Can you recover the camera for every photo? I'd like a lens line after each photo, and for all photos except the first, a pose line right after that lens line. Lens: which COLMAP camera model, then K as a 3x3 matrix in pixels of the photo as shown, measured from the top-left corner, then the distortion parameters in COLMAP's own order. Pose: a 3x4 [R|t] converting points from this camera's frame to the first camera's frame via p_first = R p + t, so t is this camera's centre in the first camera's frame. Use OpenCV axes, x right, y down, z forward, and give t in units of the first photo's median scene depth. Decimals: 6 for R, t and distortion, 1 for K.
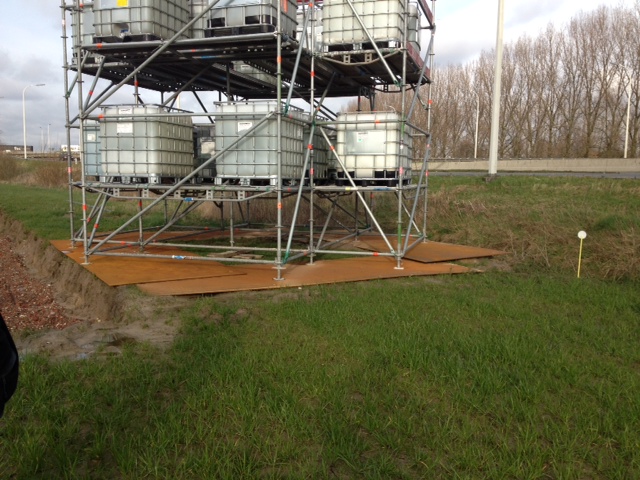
lens RADIAL K [[595.9, 0, 320.3], [0, 595.9, 240.1], [0, 0, 1]] dist [0.081076, 0.000000]
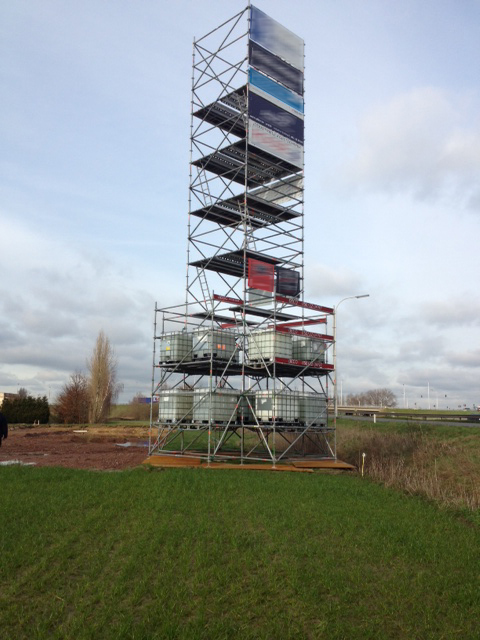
lens RADIAL K [[595.9, 0, 238.9], [0, 595.9, 319.3], [0, 0, 1]] dist [0.081076, 0.000000]
pose [[0.886258, -0.065795, -0.458495, 1.011753], [-0.067025, 0.961226, -0.267494, 0.120084], [0.458317, 0.267799, 0.847484, -0.922910]]
